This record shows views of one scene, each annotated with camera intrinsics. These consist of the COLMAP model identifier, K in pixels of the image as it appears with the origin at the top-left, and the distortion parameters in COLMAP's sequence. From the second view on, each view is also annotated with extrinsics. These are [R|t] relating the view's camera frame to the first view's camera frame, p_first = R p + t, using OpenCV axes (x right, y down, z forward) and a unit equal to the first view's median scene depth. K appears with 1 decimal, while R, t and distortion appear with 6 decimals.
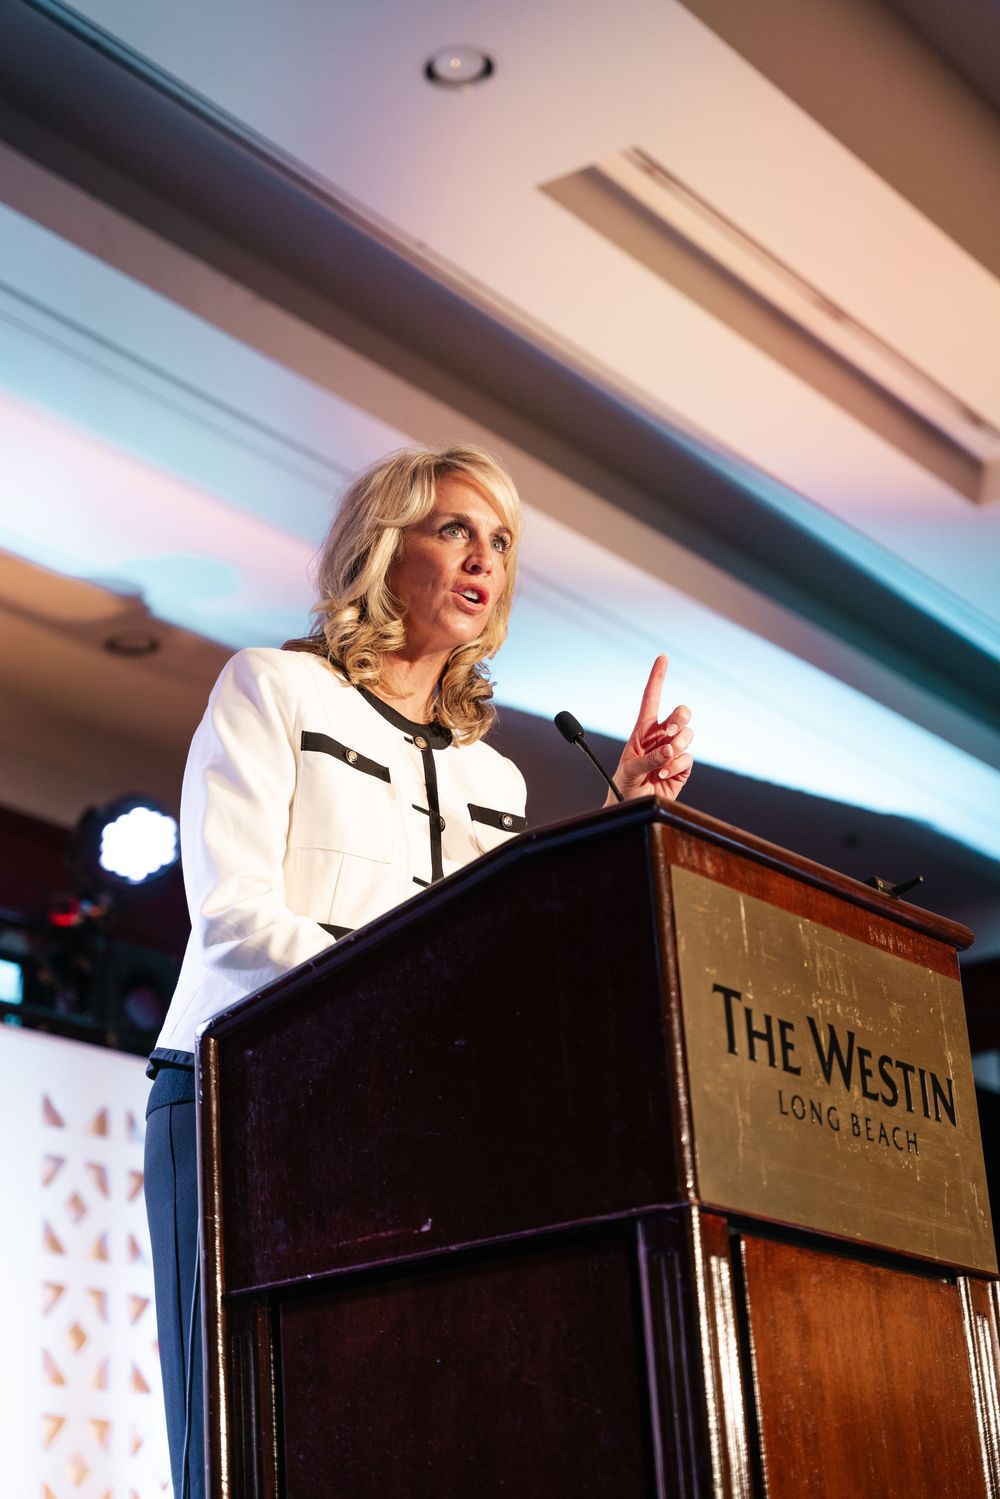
lens RADIAL K [[2808.3, 0, 503.4], [0, 2808.3, 752.3], [0, 0, 1]] dist [0.001727, 0.000000]
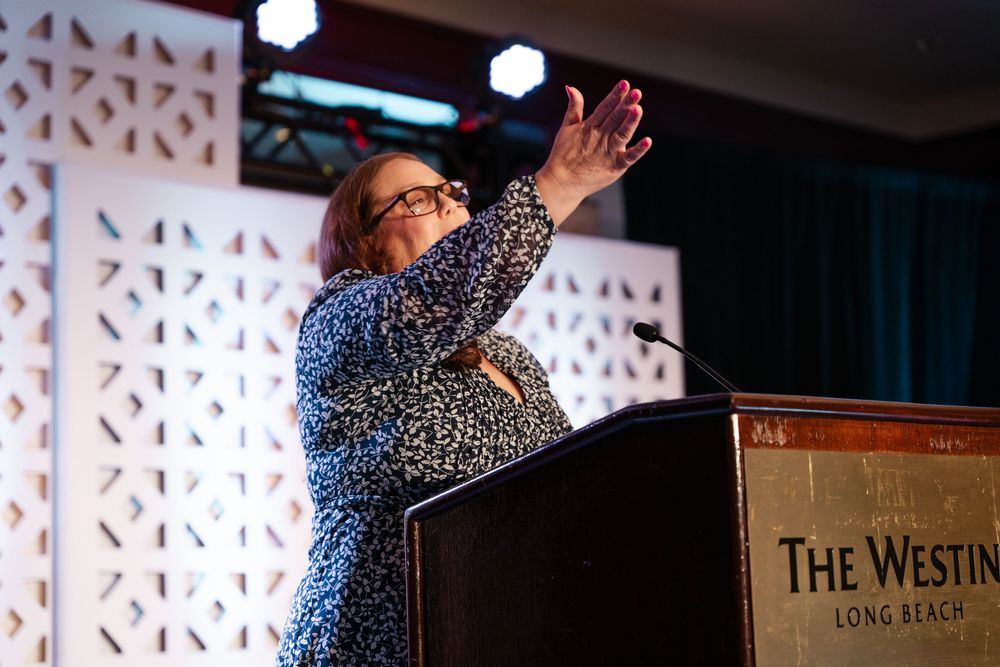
lens RADIAL K [[1873.5, 0, 492.7], [0, 1873.5, 333.7], [0, 0, 1]] dist [0.001727, 0.000000]
pose [[0.983978, 0.004698, -0.178231, 0.091359], [0.037601, 0.971702, 0.233199, -0.194019], [0.174282, -0.236164, 0.955956, 0.186498]]
